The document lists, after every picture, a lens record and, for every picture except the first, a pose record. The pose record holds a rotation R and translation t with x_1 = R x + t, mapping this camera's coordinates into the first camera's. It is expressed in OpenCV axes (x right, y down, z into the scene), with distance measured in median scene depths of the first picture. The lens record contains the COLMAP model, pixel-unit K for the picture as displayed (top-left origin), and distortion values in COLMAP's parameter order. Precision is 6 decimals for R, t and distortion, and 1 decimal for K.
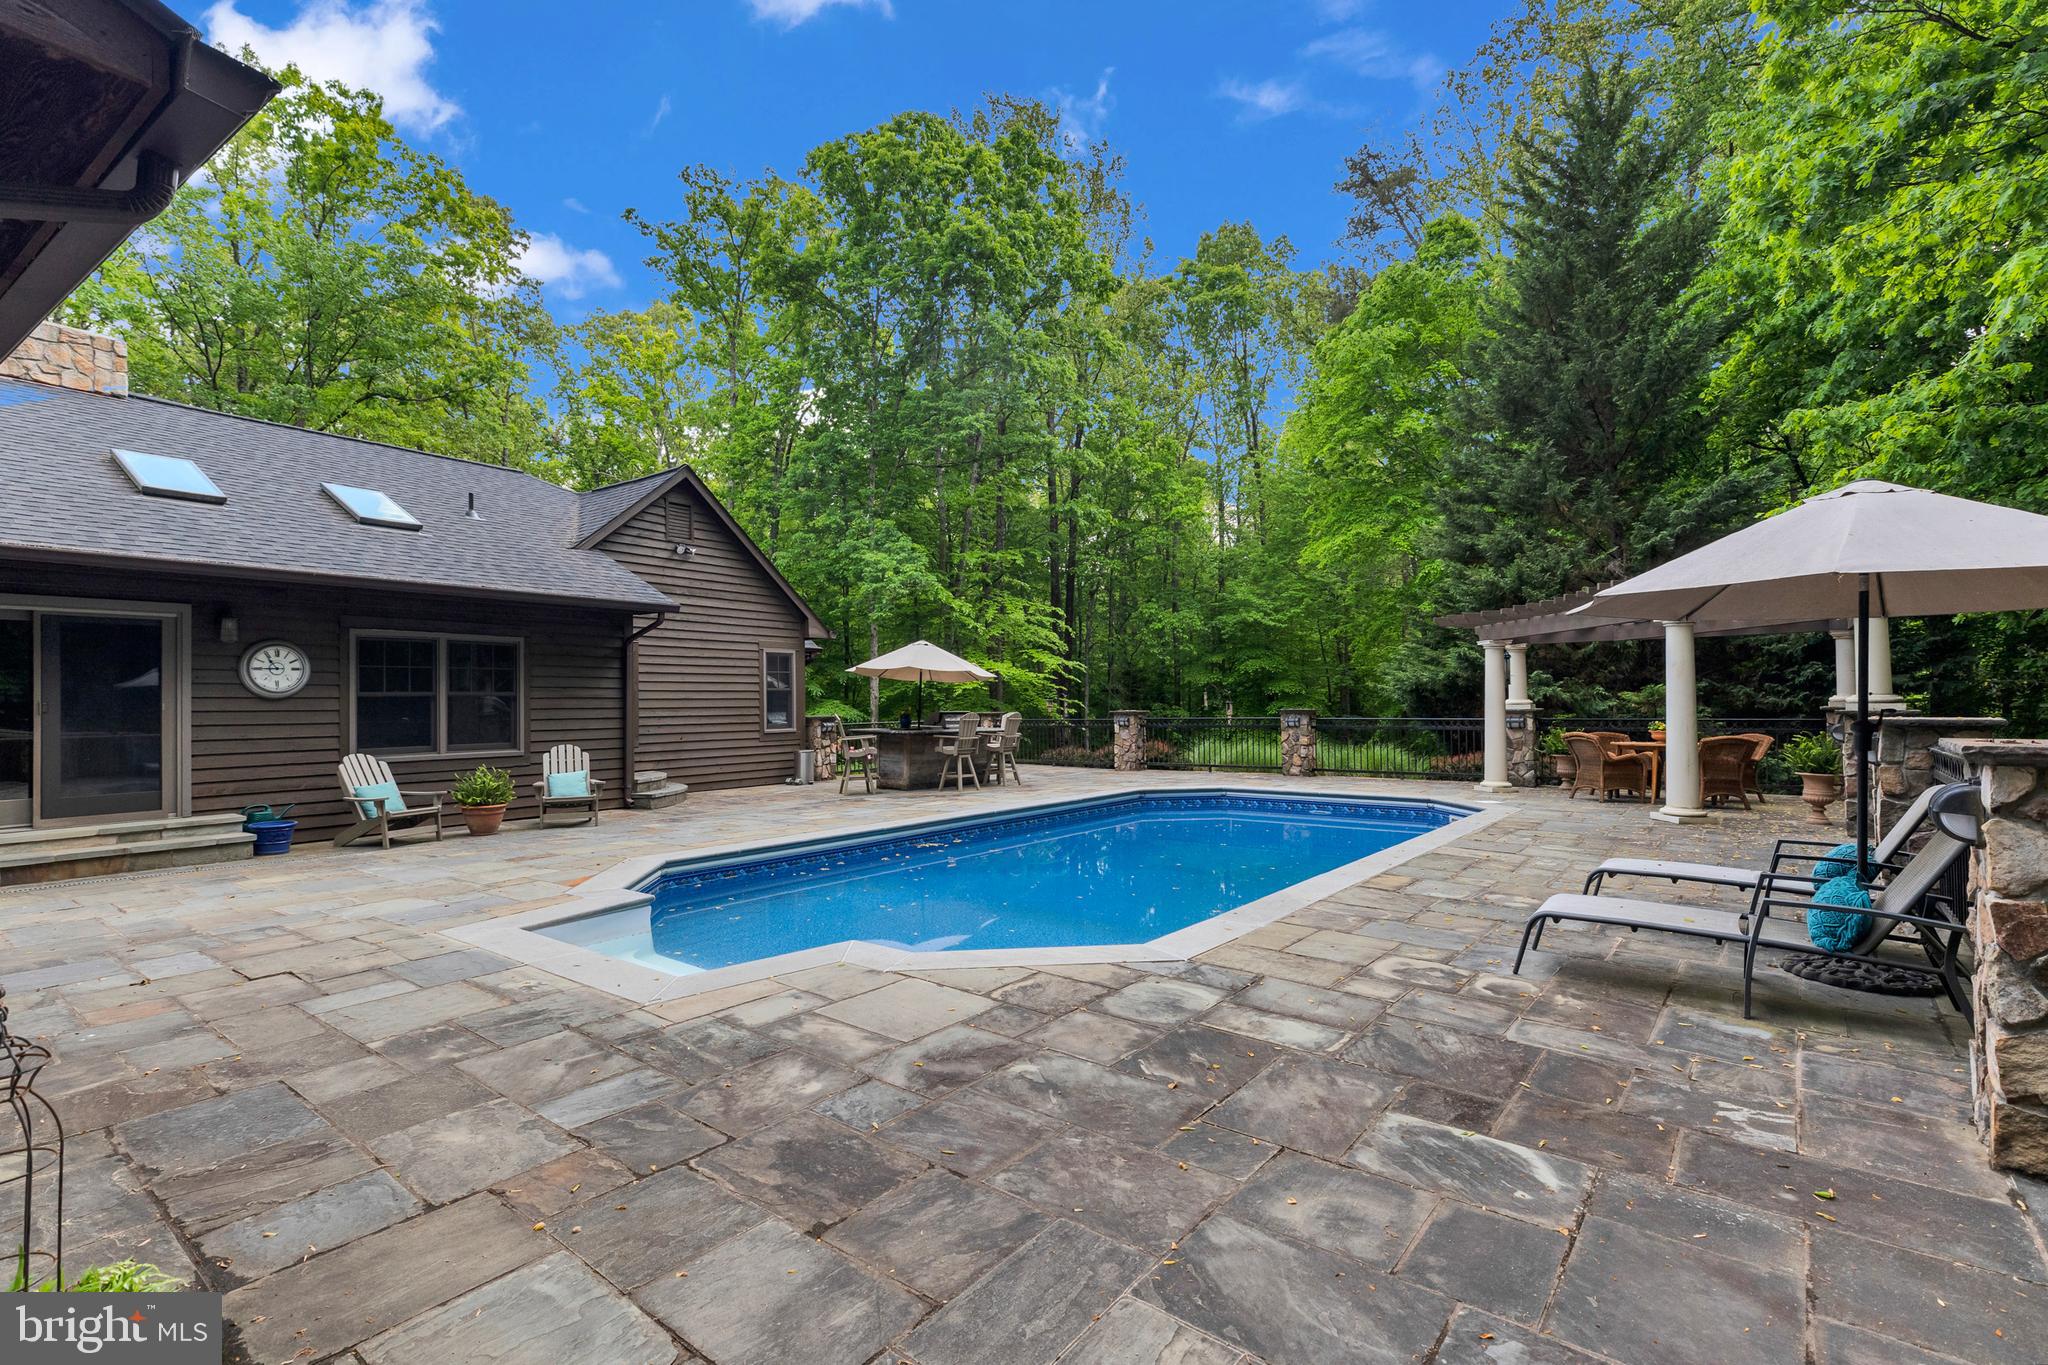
lens RADIAL K [[907.7, 0, 1024.0], [0, 907.7, 682.5], [0, 0, 1]] dist [0.008166, 0.000160]
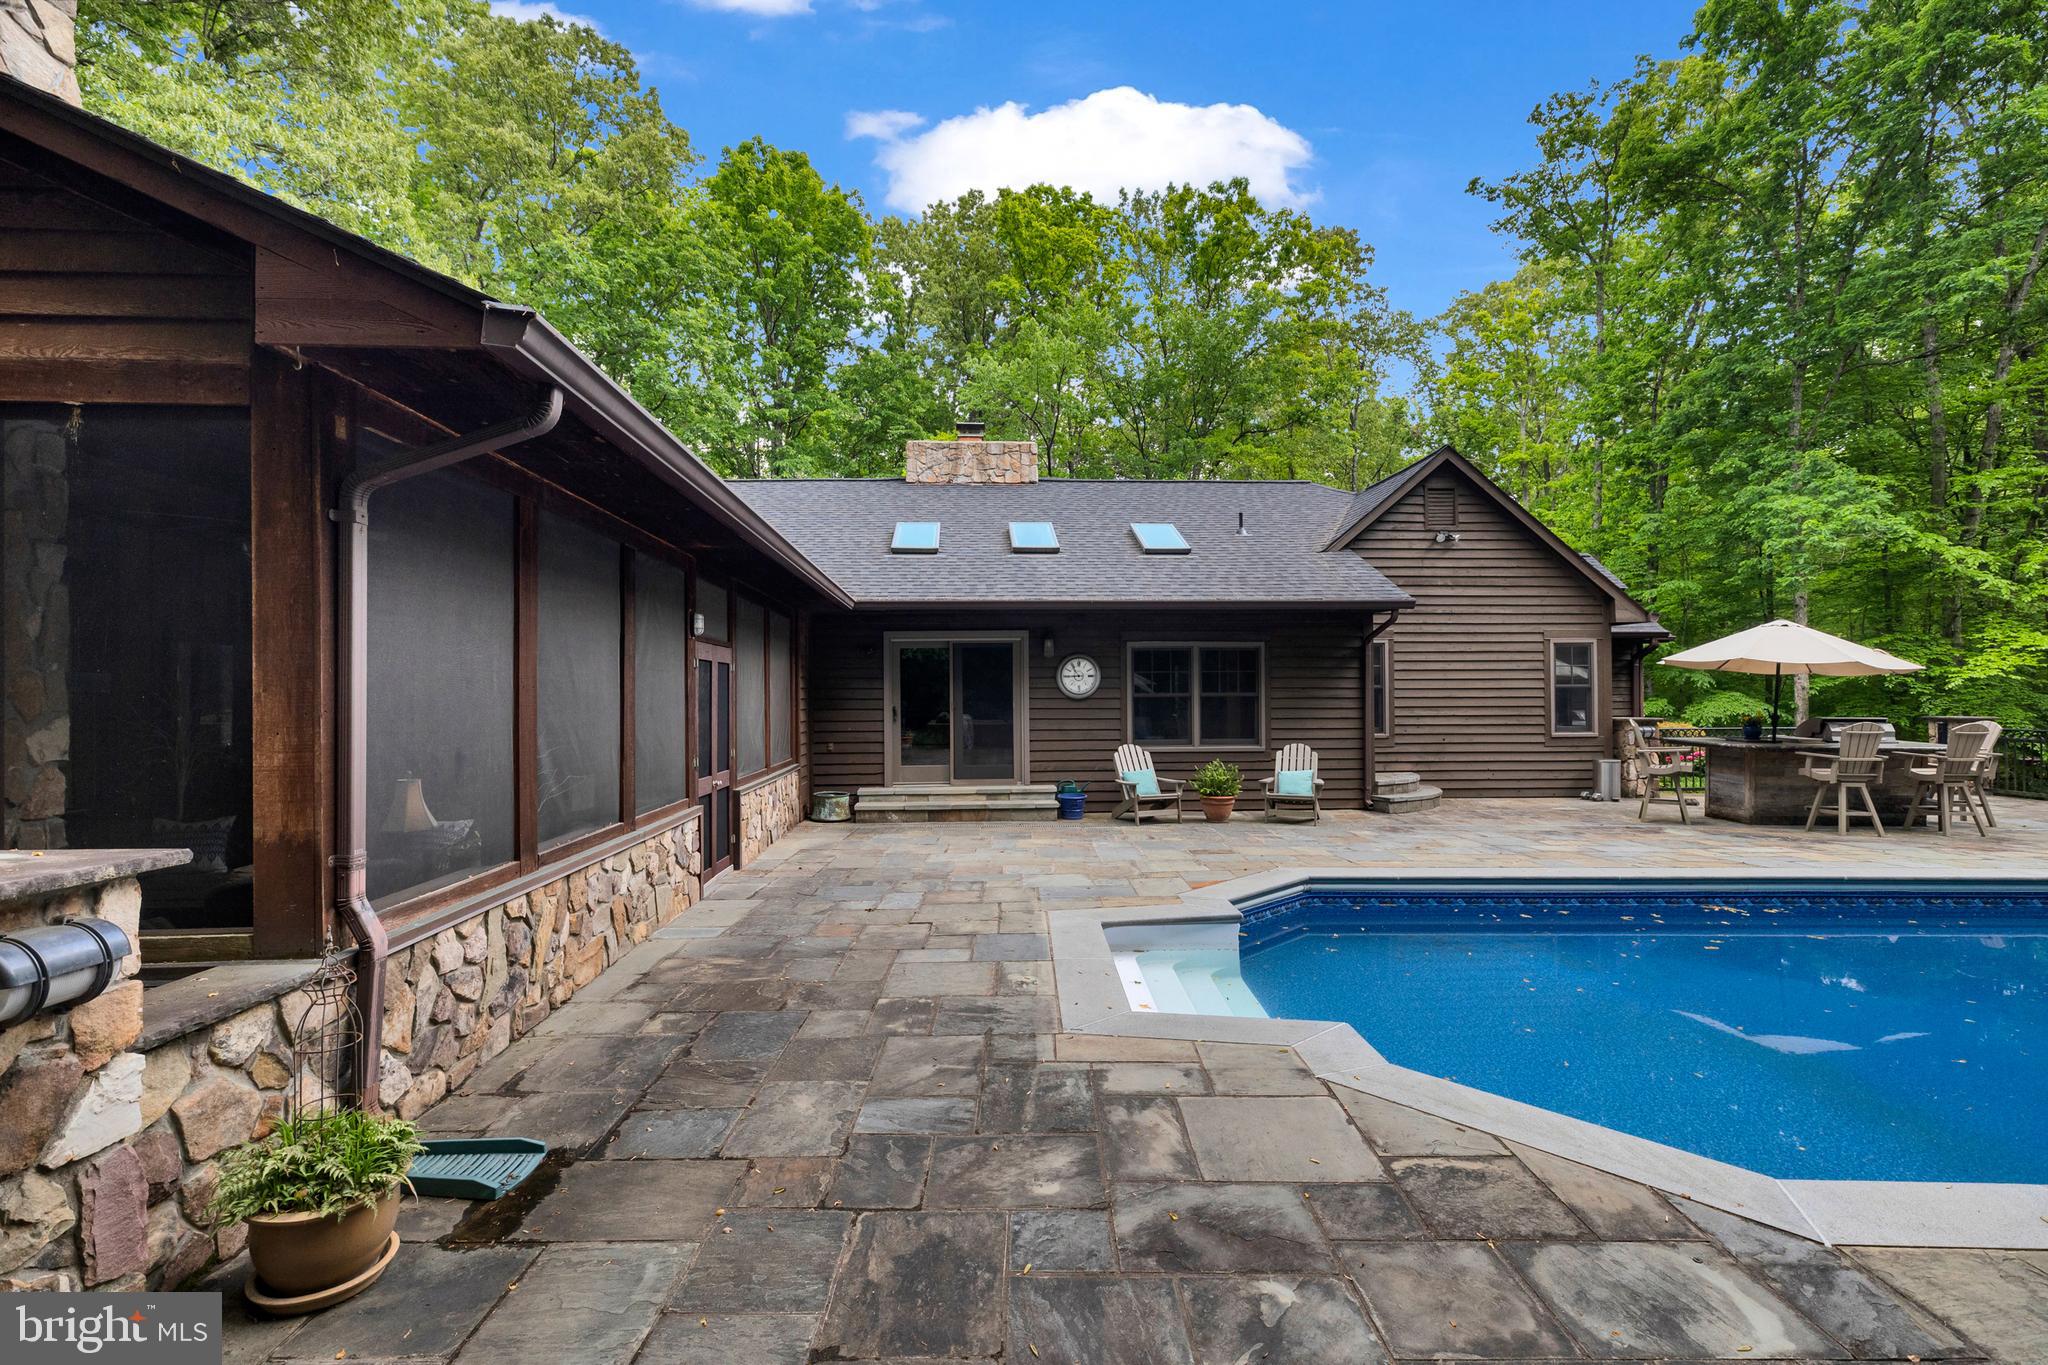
lens RADIAL K [[907.7, 0, 1024.0], [0, 907.7, 682.5], [0, 0, 1]] dist [0.008166, 0.000160]
pose [[0.628565, -0.001598, -0.777755, 0.113435], [0.012730, 0.999885, 0.008233, -0.014719], [0.777653, -0.015076, 0.628513, 0.109187]]
